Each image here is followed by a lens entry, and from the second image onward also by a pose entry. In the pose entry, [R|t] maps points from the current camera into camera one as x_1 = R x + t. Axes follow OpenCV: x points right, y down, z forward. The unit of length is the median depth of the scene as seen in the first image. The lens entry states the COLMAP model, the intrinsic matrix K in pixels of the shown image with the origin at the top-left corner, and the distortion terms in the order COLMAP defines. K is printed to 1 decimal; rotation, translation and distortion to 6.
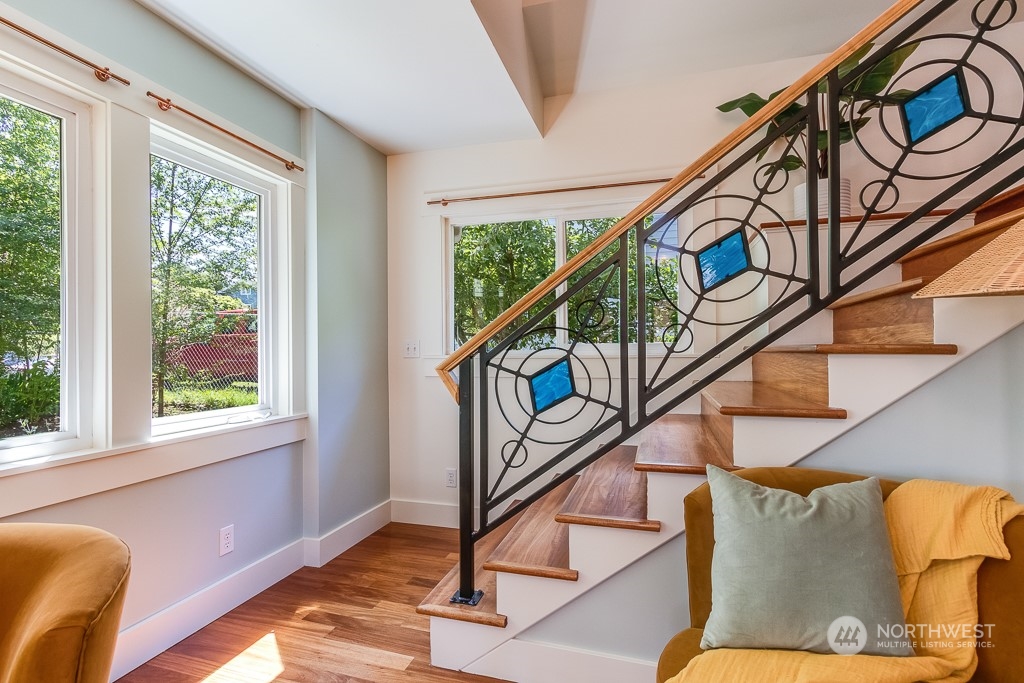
lens RADIAL K [[510.6, 0, 512.0], [0, 510.6, 341.5], [0, 0, 1]] dist [0.000554, 0.000038]
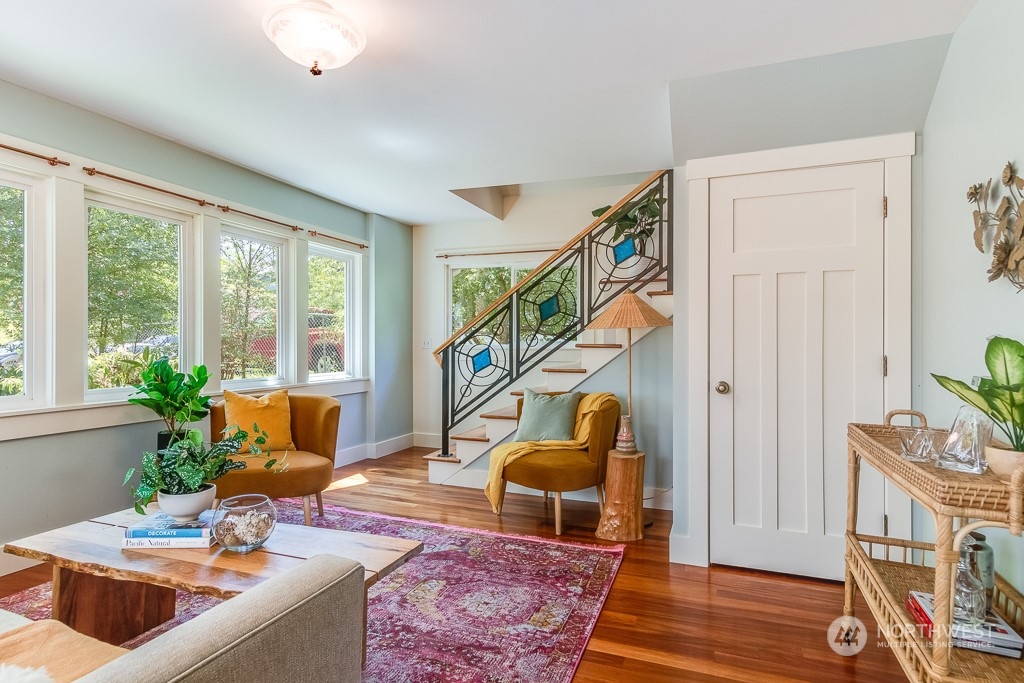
lens RADIAL K [[563.3, 0, 512.0], [0, 563.3, 341.5], [0, 0, 1]] dist [-0.000125, 0.000020]
pose [[0.997423, 0.010384, -0.070995, 0.375373], [-0.009563, 0.999884, 0.011892, -0.028637], [0.071111, -0.011182, 0.997406, -1.438836]]
